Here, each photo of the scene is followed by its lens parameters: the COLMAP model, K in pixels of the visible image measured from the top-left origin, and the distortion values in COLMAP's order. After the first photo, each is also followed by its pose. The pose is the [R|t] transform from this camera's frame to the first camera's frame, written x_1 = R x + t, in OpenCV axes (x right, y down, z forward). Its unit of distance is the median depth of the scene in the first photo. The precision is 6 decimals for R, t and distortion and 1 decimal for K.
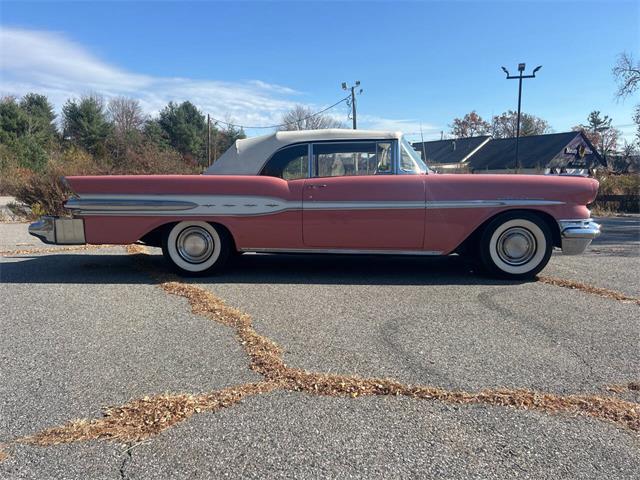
lens RADIAL K [[459.8, 0, 319.1], [0, 459.8, 243.6], [0, 0, 1]] dist [0.030065, -0.027623]
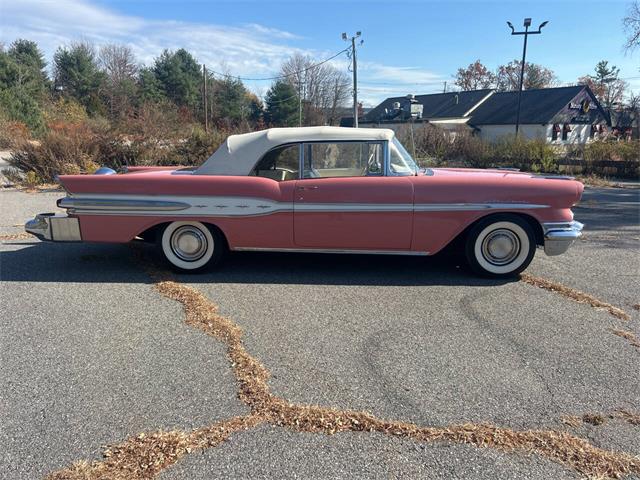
lens RADIAL K [[459.8, 0, 321.5], [0, 459.8, 241.5], [0, 0, 1]] dist [0.030065, -0.027623]
pose [[0.999967, 0.004104, 0.006955, 0.019870], [-0.004752, 0.995371, 0.095993, -0.106658], [-0.006529, -0.096023, 0.995358, -0.023780]]
